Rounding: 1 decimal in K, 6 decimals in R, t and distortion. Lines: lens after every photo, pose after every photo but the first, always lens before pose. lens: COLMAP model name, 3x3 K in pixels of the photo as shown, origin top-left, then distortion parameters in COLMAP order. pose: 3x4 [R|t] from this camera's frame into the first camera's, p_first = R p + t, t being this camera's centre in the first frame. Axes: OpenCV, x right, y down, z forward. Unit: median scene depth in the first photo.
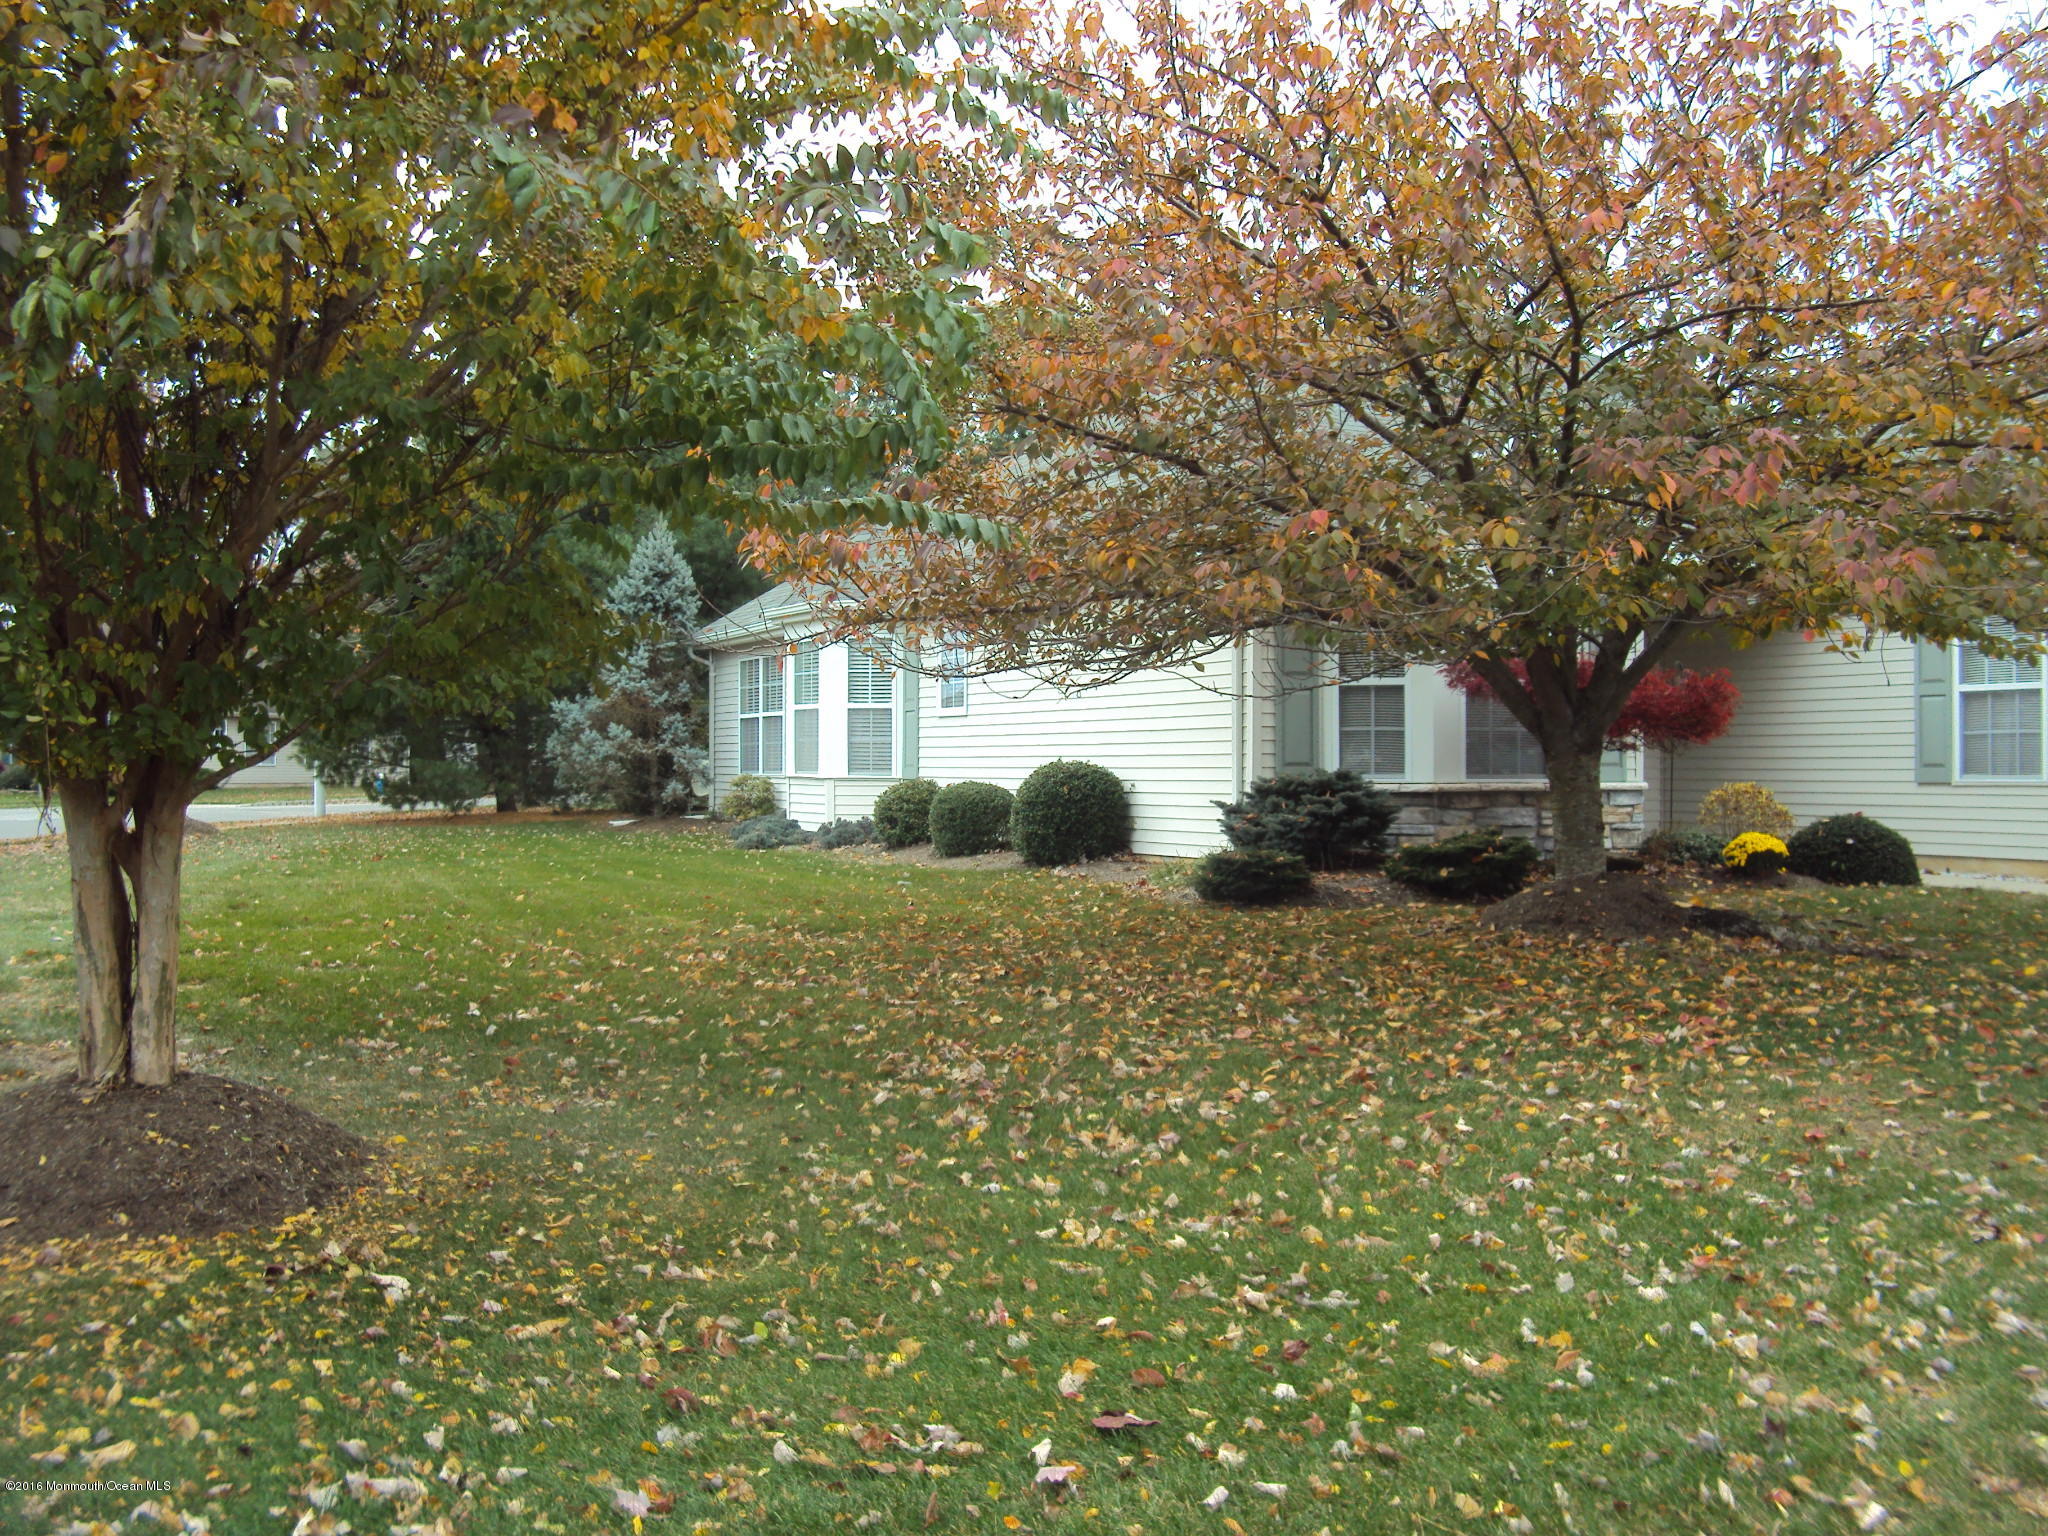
lens RADIAL K [[2149.5, 0, 1014.6], [0, 2149.5, 728.1], [0, 0, 1]] dist [-0.203530, 0.231556]
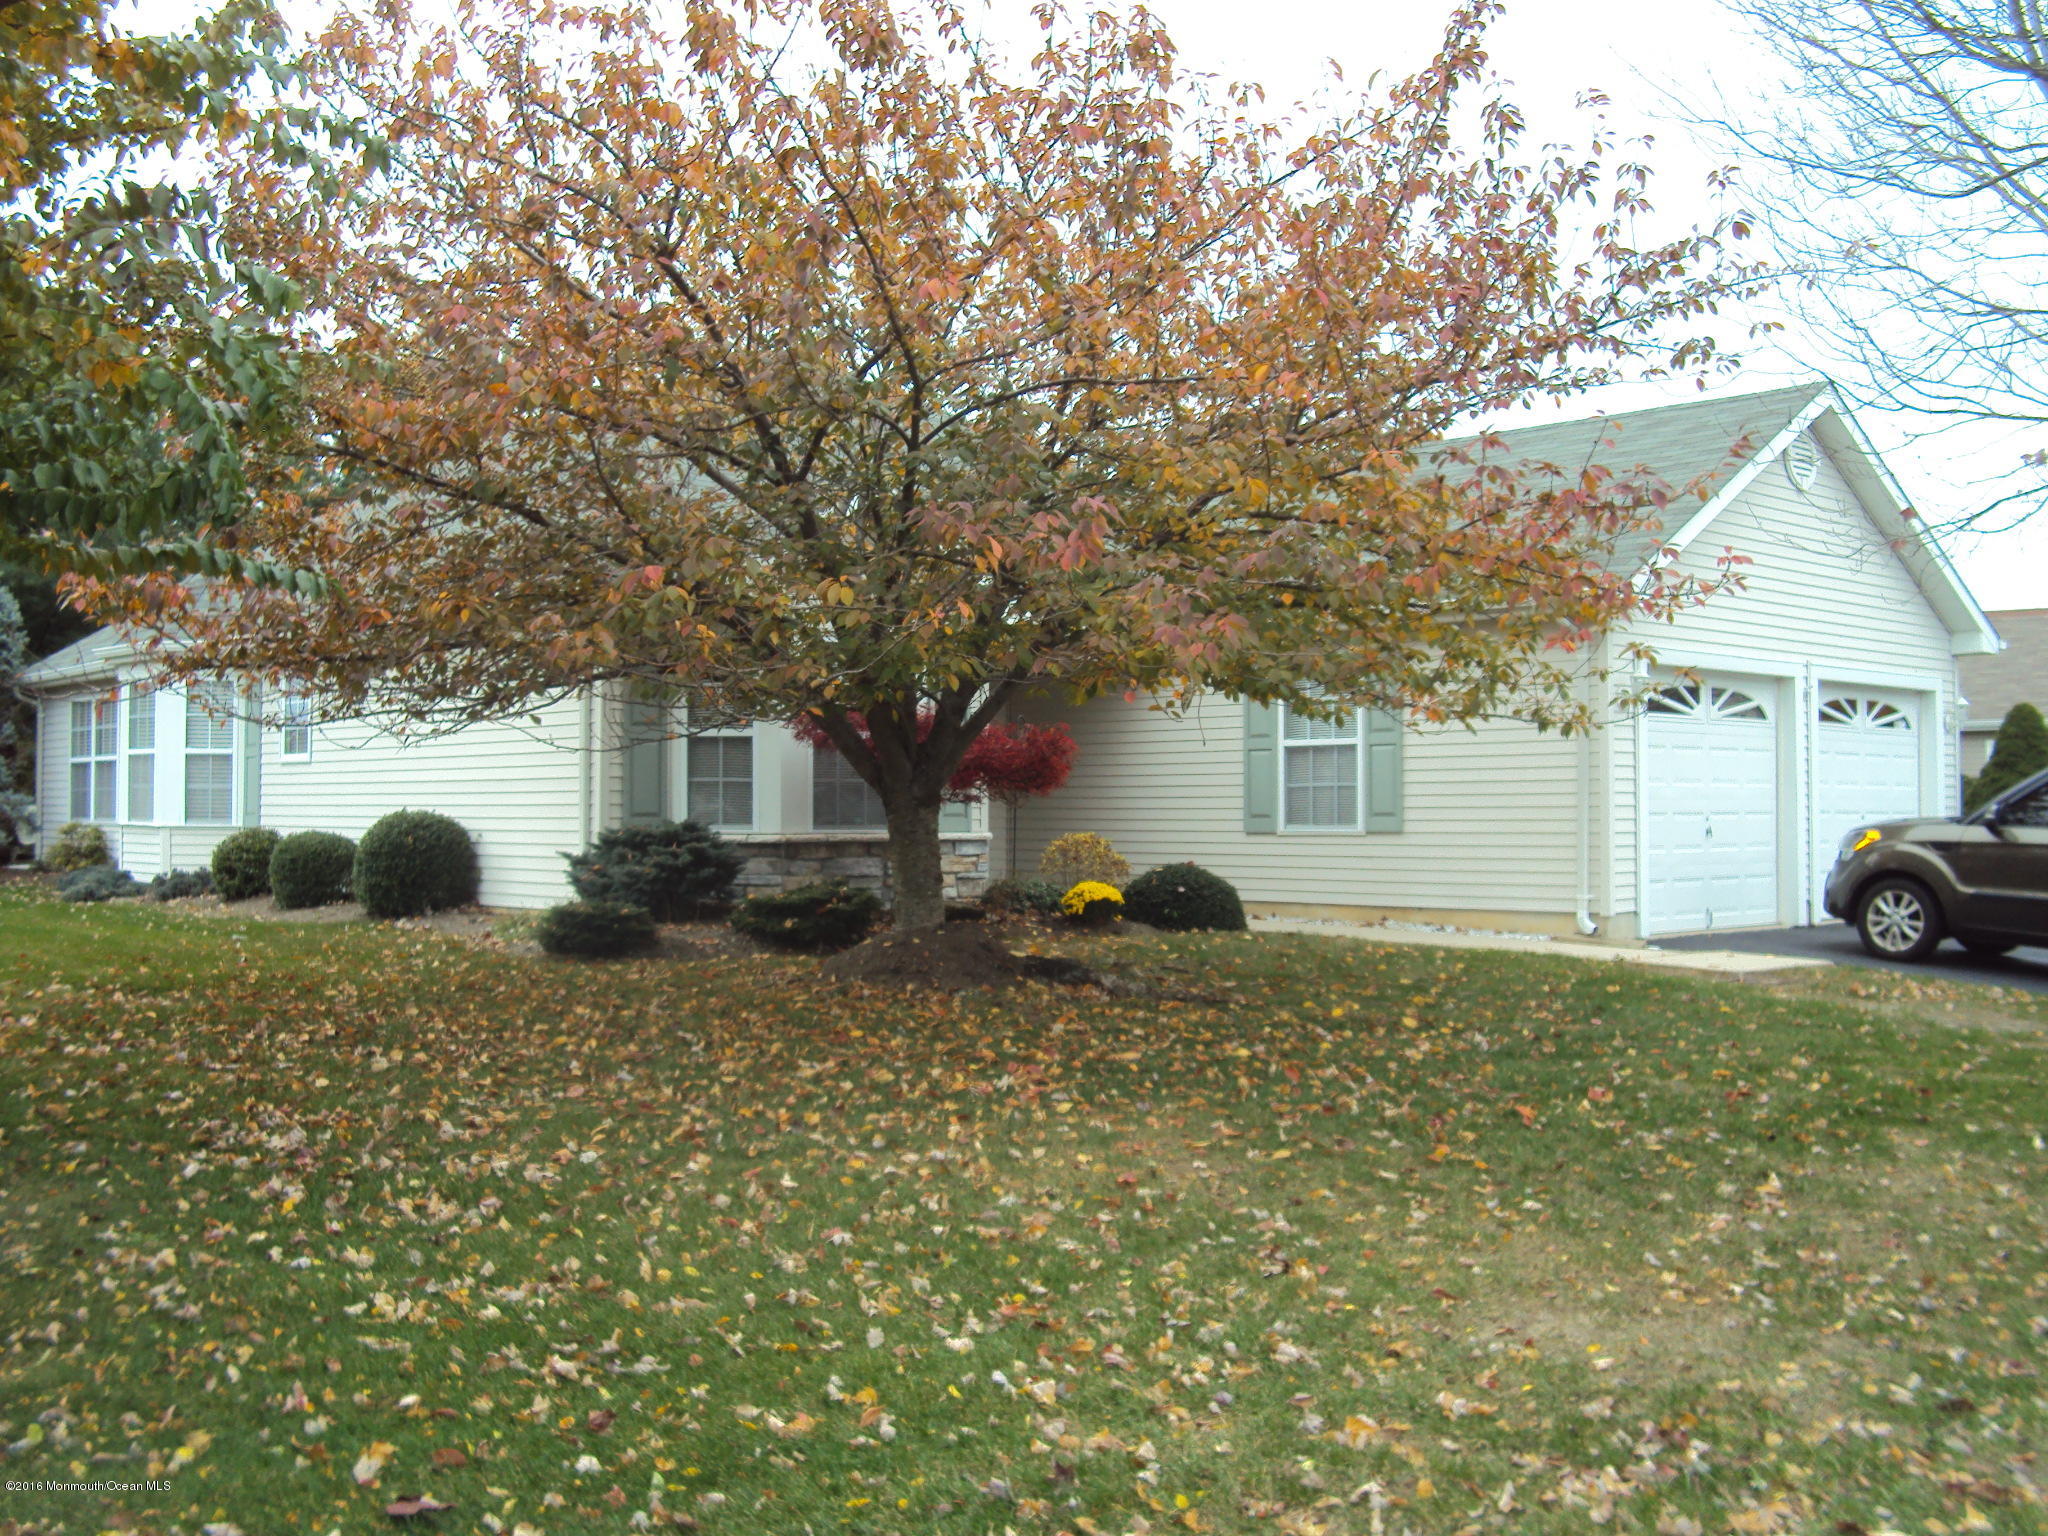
lens RADIAL K [[2149.5, 0, 1014.6], [0, 2149.5, 728.1], [0, 0, 1]] dist [-0.203530, 0.231556]
pose [[0.956104, 0.010409, 0.292843, 0.010273], [-0.003946, 0.999736, -0.022653, -0.003630], [-0.293001, 0.020503, 0.955892, -0.002701]]
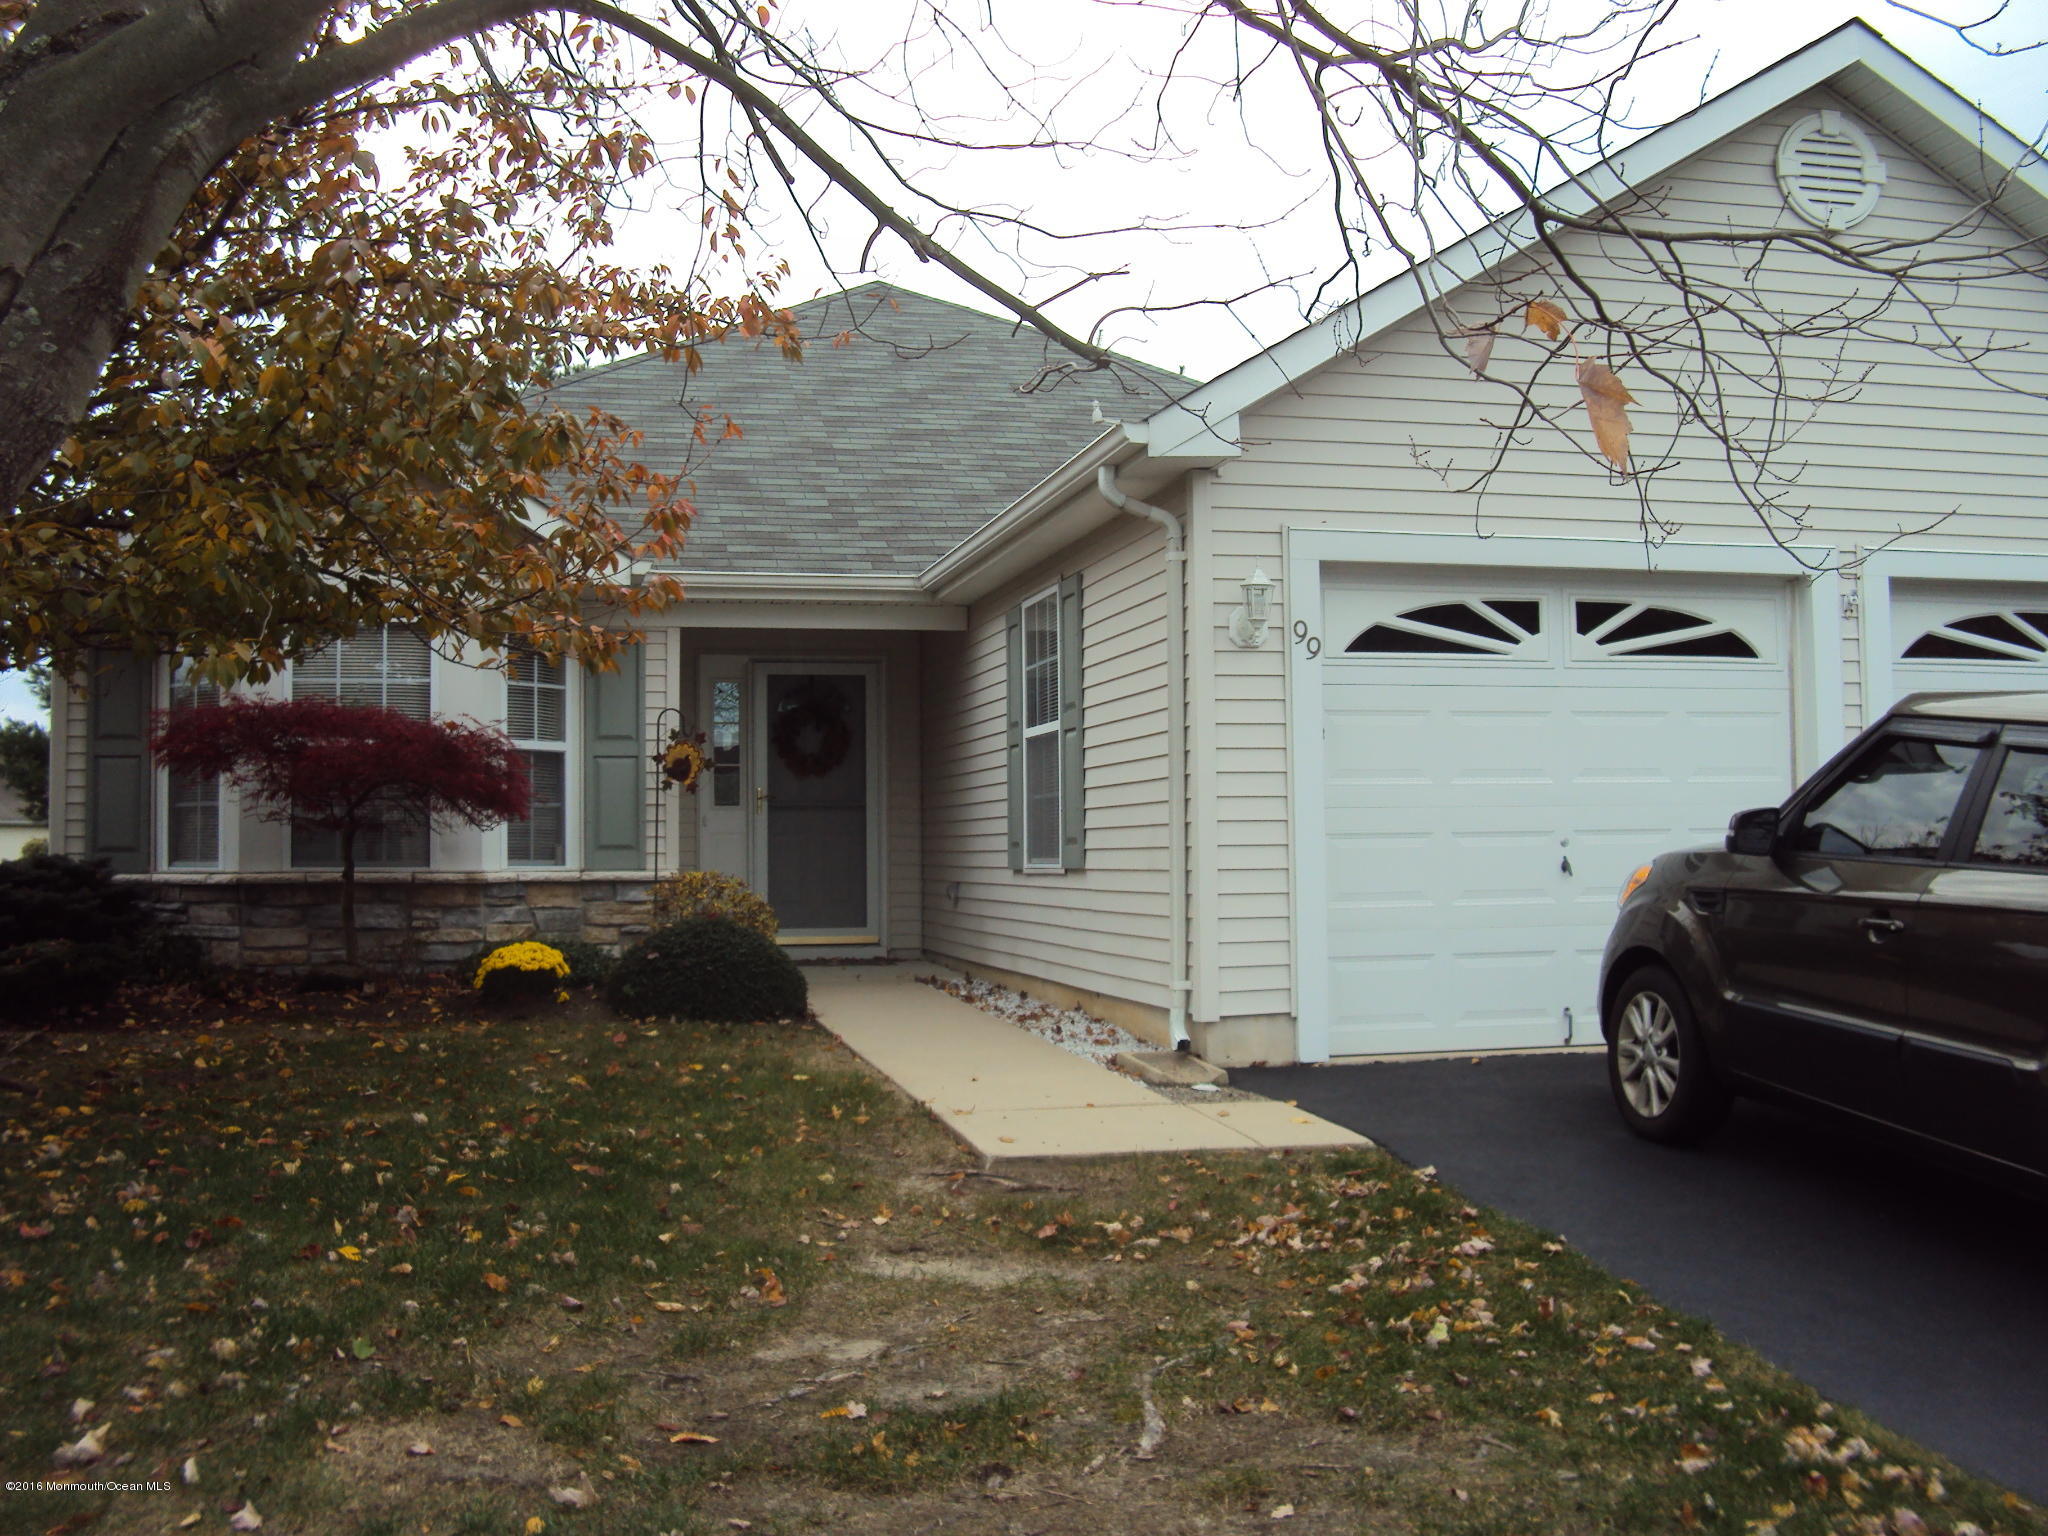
lens RADIAL K [[2152.1, 0, 1006.2], [0, 2152.1, 740.0], [0, 0, 1]] dist [-0.193616, 0.216366]
pose [[0.975518, -0.023047, -0.218708, 1.362724], [0.016045, 0.999302, -0.033739, 0.016431], [0.219333, 0.029404, 0.975207, 0.661778]]
